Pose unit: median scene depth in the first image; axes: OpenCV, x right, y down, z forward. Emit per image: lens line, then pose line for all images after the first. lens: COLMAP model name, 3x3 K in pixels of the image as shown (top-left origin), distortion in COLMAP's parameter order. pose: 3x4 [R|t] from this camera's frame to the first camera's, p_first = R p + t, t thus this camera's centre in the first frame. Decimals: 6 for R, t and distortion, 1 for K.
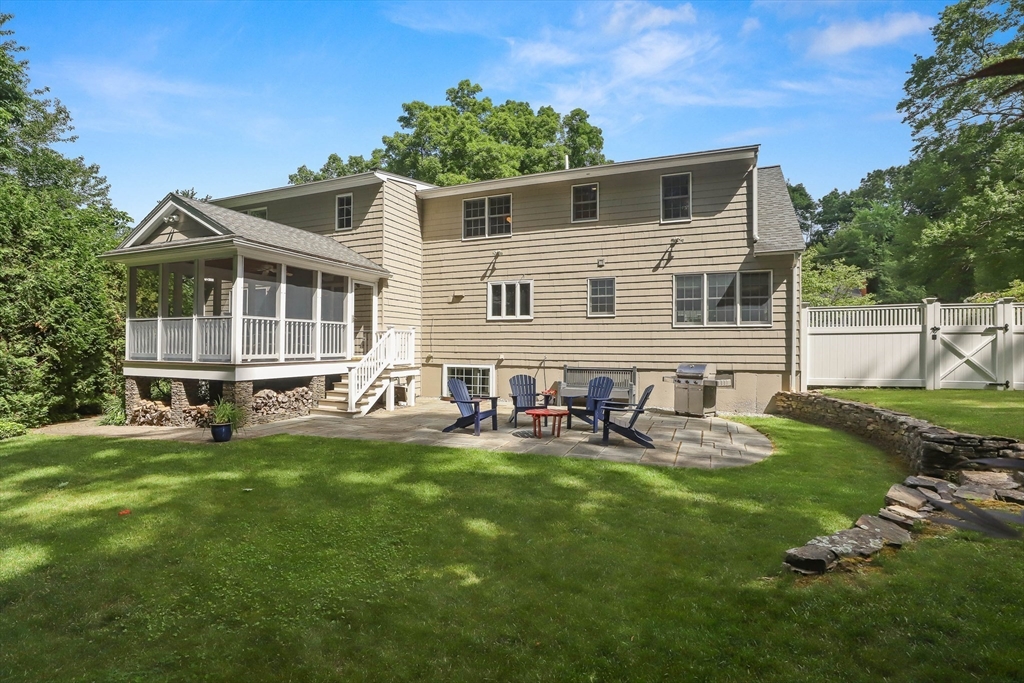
lens RADIAL K [[481.9, 0, 512.0], [0, 481.9, 341.5], [0, 0, 1]] dist [-0.001700, -0.000007]
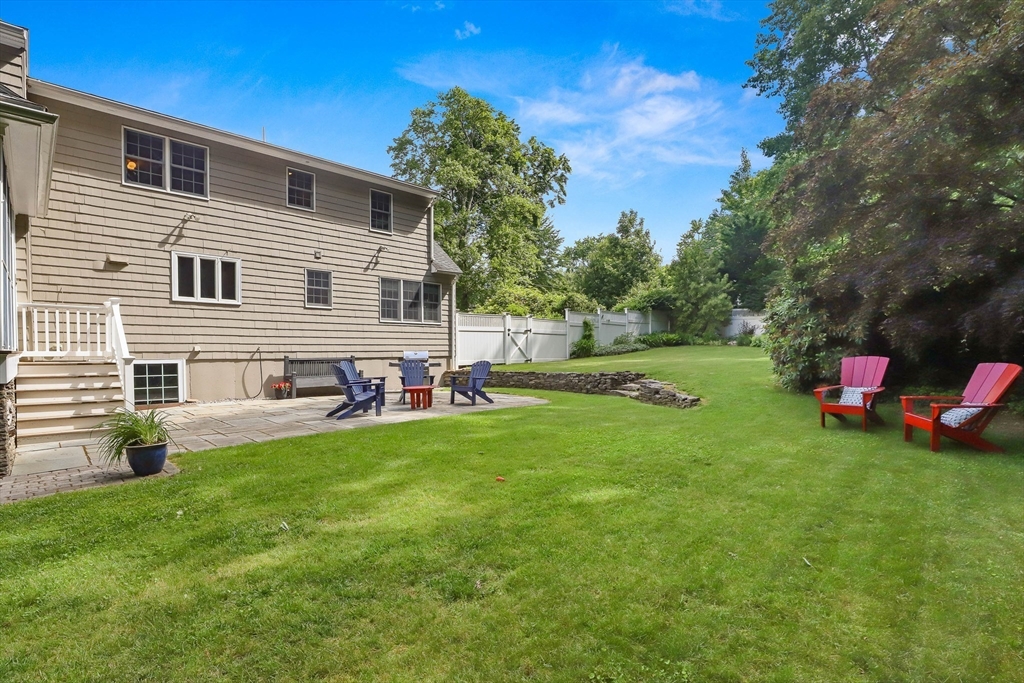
lens RADIAL K [[481.9, 0, 512.0], [0, 481.9, 341.5], [0, 0, 1]] dist [-0.001700, -0.000007]
pose [[0.412094, 0.002682, 0.911137, -0.576499], [-0.022766, 0.999714, 0.007354, 0.002309], [-0.910857, -0.023774, 0.412037, 0.209161]]
